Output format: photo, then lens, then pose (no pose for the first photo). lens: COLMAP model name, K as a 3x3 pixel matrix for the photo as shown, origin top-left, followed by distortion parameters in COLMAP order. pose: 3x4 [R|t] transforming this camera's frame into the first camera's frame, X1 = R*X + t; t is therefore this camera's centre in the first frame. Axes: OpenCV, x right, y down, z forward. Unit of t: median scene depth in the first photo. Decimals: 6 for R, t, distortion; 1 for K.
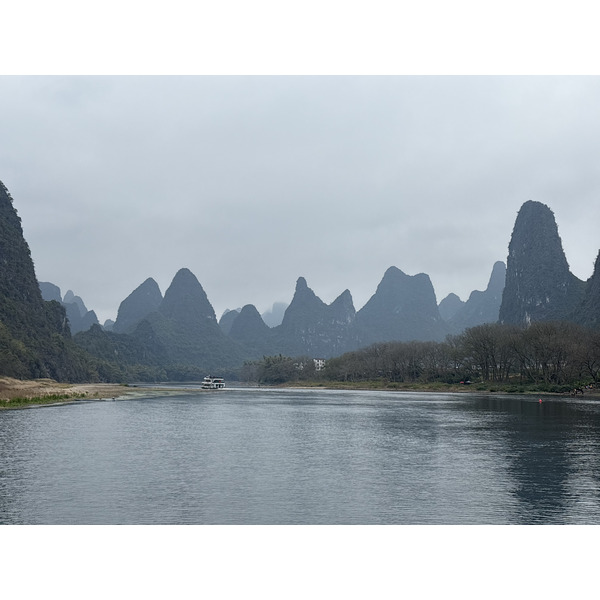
lens RADIAL K [[877.0, 0, 300.0], [0, 877.0, 300.0], [0, 0, 1]] dist [0.128981, -0.008154]
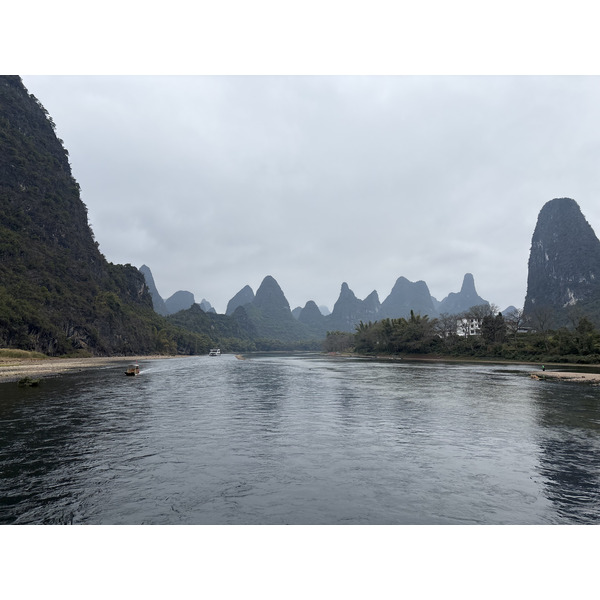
lens RADIAL K [[450.2, 0, 300.0], [0, 450.2, 300.0], [0, 0, 1]] dist [0.083730, -0.095142]
pose [[0.998005, -0.013540, -0.061658, -0.045927], [0.012342, 0.999729, -0.019758, 0.031499], [0.061909, 0.018957, 0.997902, 0.347726]]
